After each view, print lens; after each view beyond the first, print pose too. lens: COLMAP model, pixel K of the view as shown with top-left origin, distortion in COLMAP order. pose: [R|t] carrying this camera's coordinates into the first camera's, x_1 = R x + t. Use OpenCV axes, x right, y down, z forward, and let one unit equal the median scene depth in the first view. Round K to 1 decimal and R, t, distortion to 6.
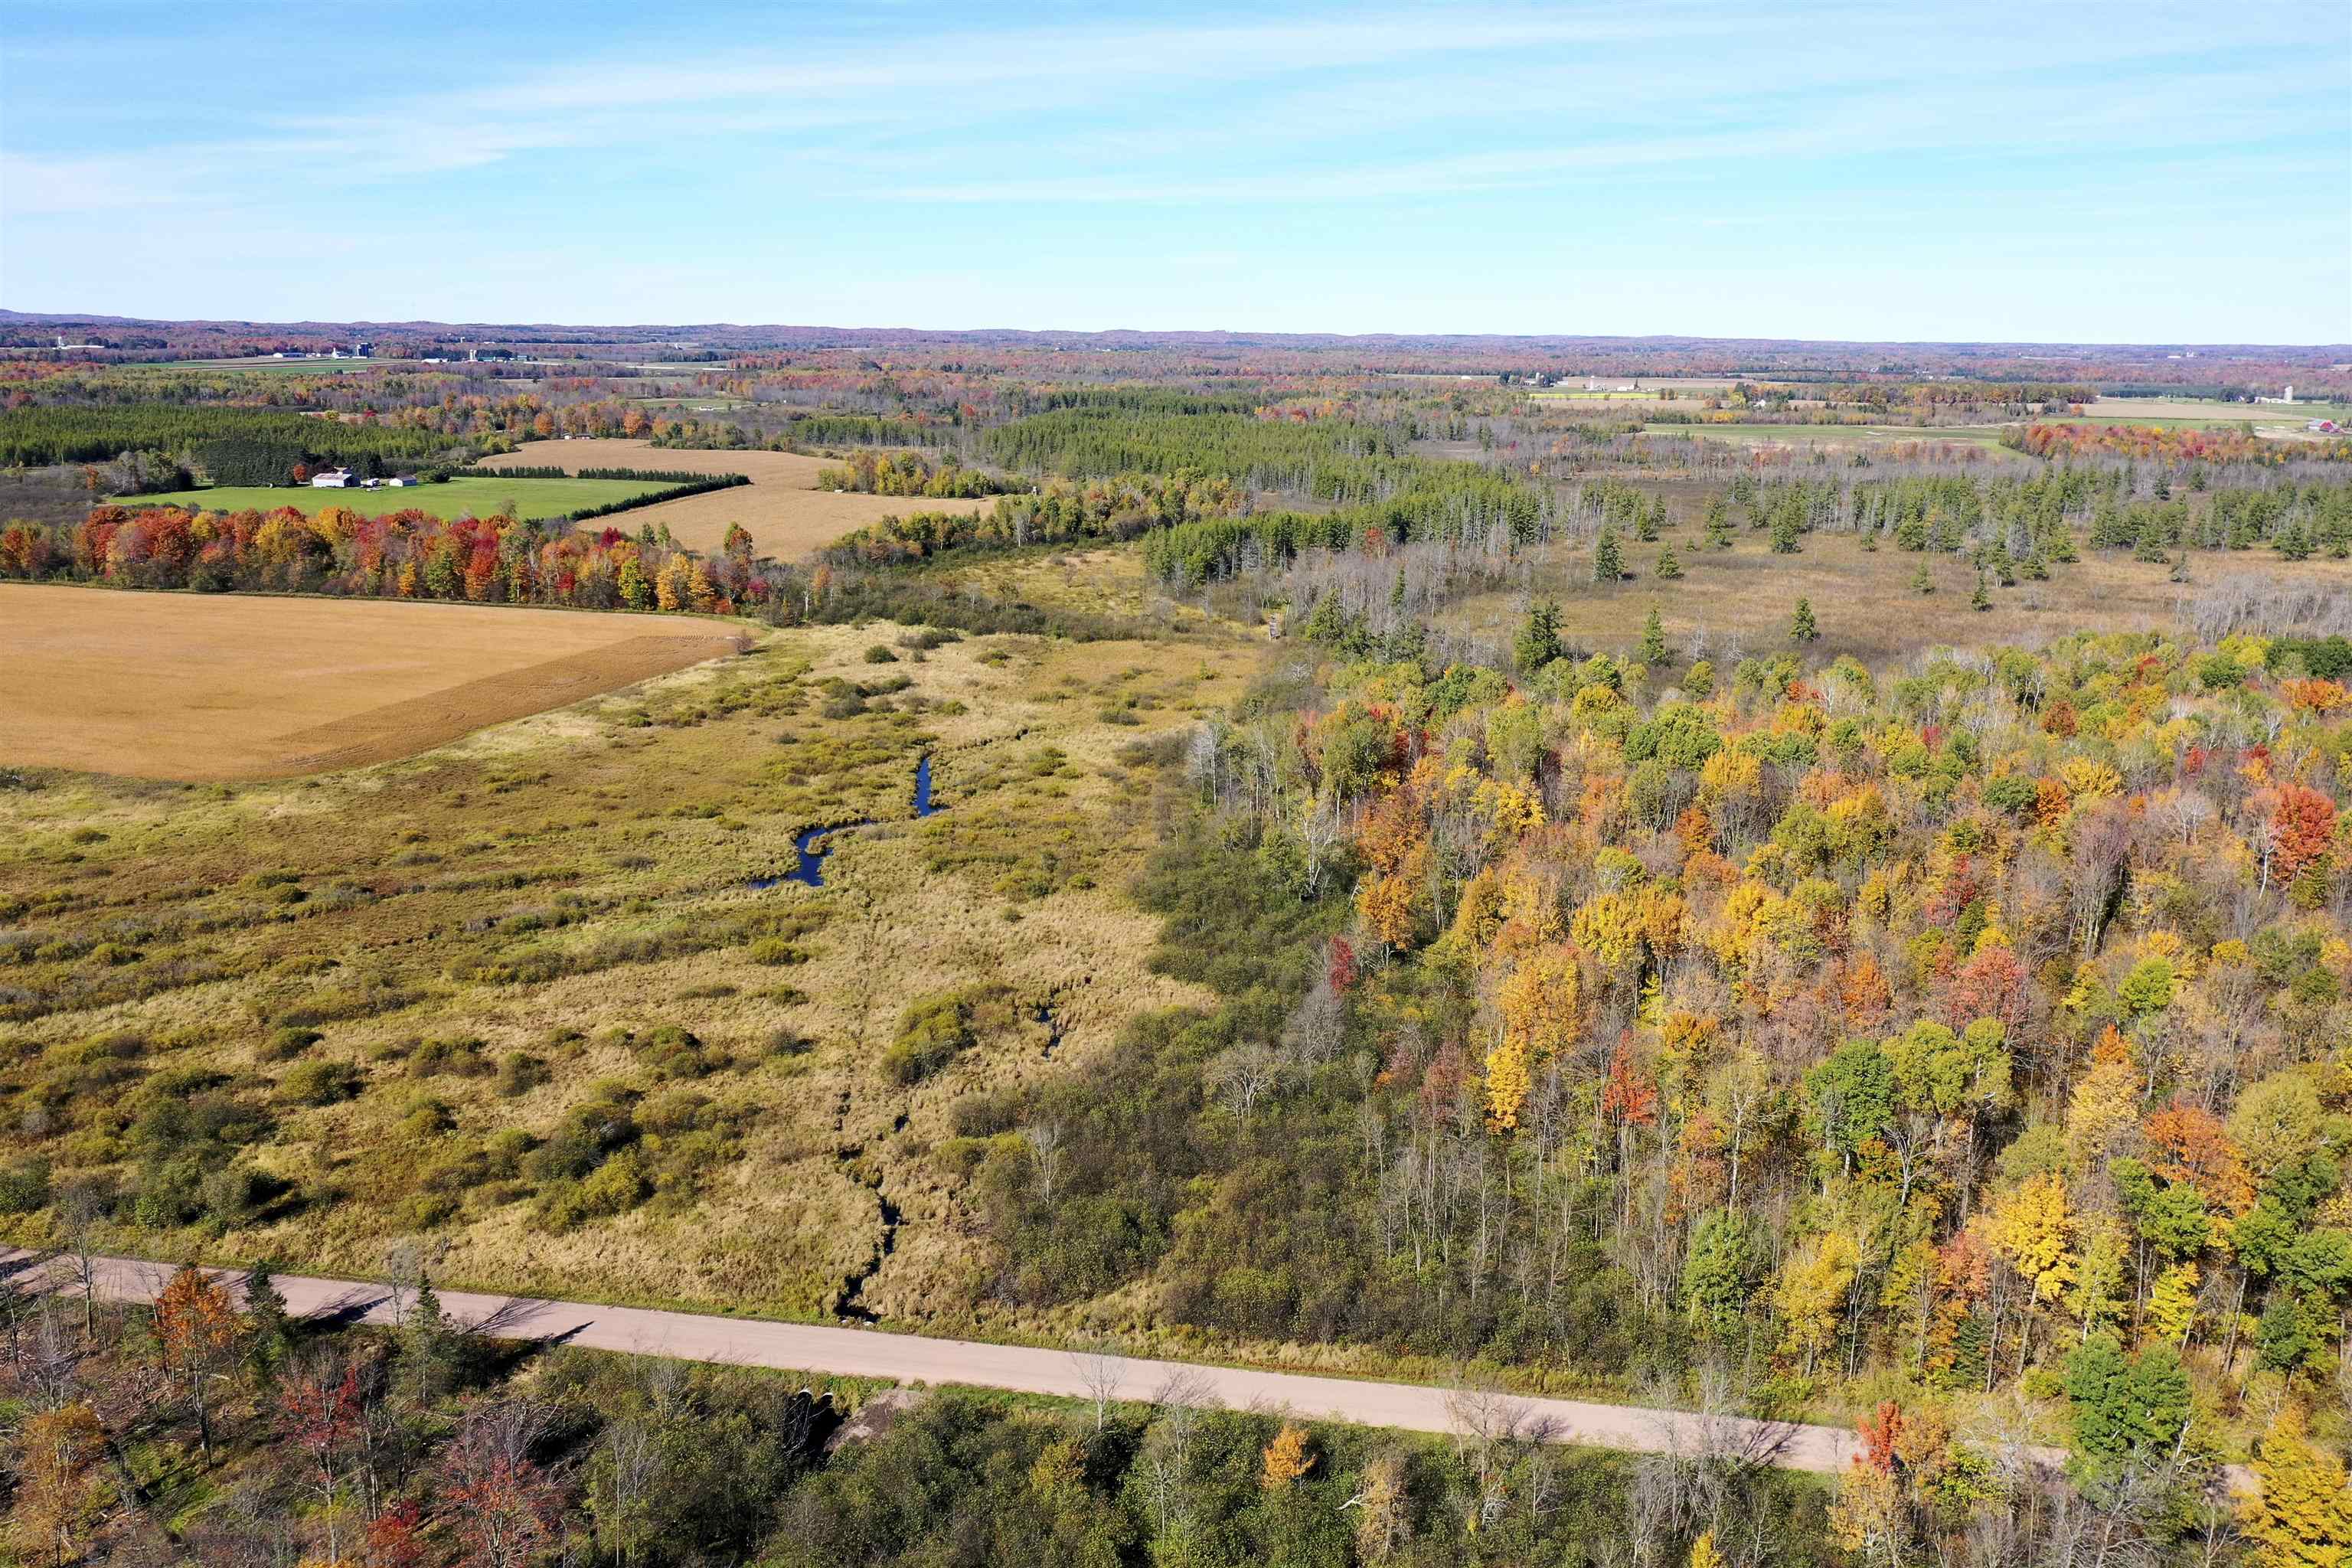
lens RADIAL K [[1752.7, 0, 1176.2], [0, 1752.7, 957.2], [0, 0, 1]] dist [0.006667, 0.000886]
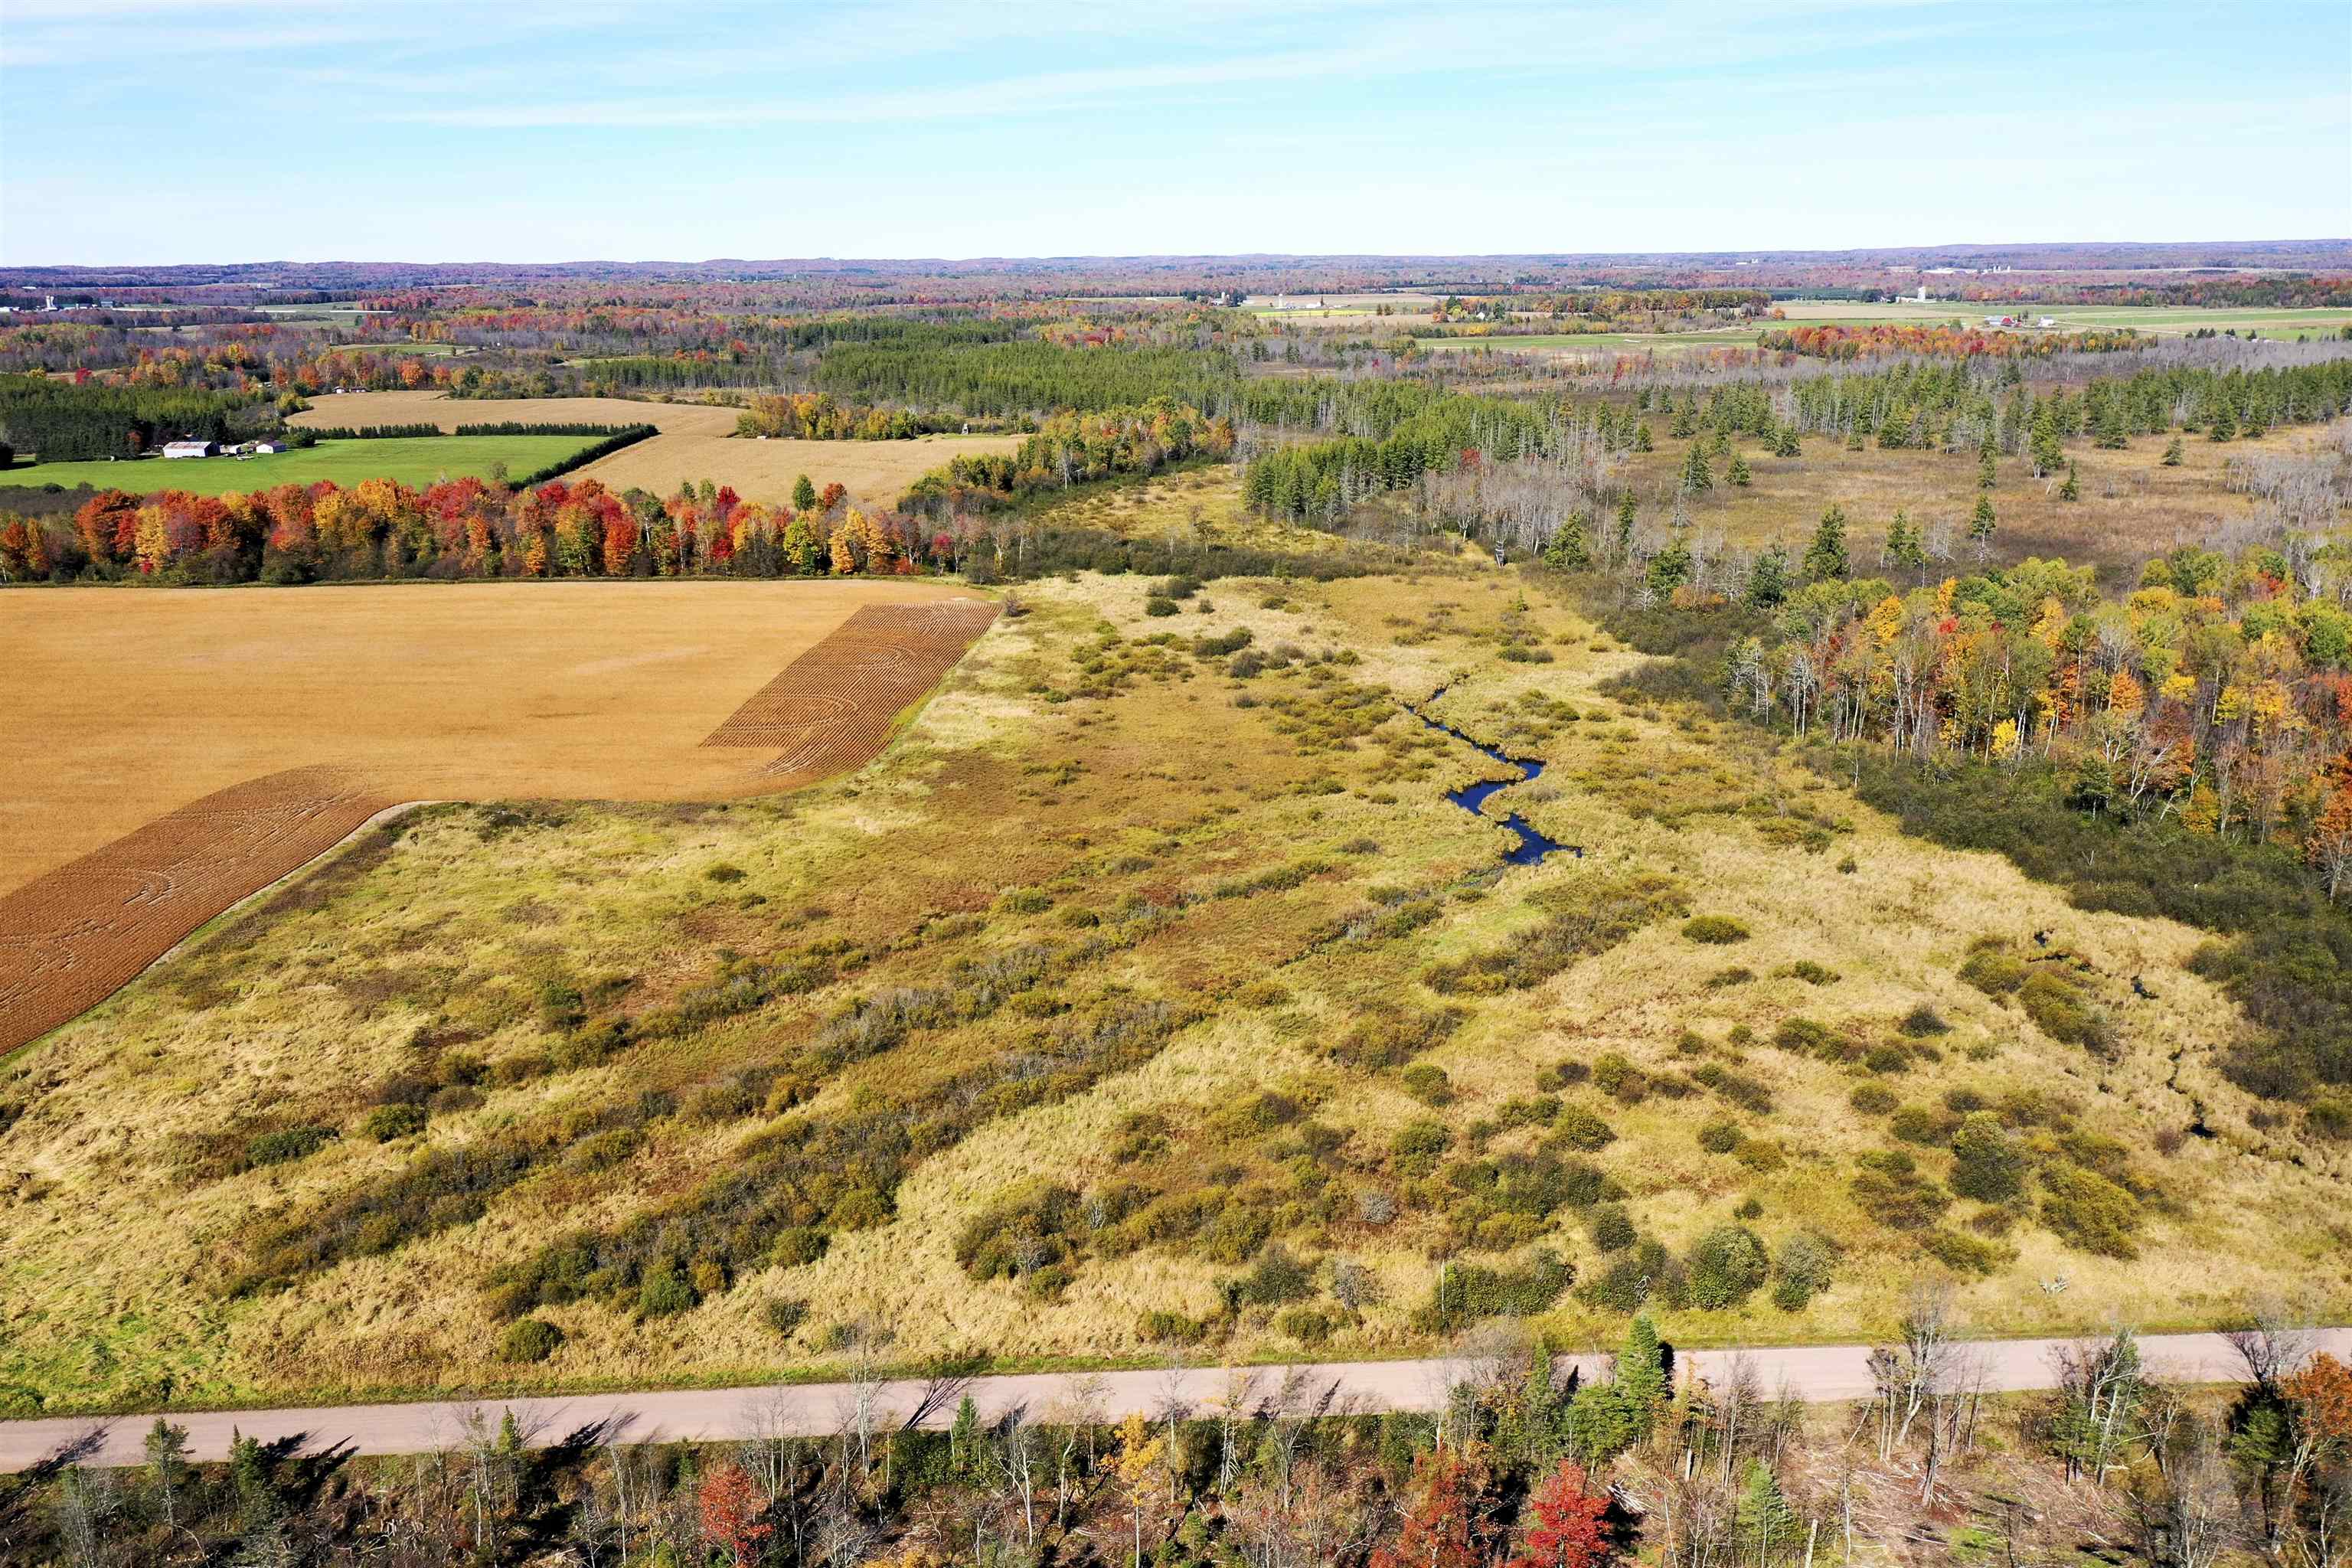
lens RADIAL K [[1875.0, 0, 1176.0], [0, 1875.0, 784.0], [0, 0, 1]] dist [0.013893, 0.002759]
pose [[0.972850, -0.082474, 0.216242, -0.226336], [0.096996, 0.993628, -0.057411, -0.014537], [-0.210129, 0.076827, 0.974650, 0.033275]]
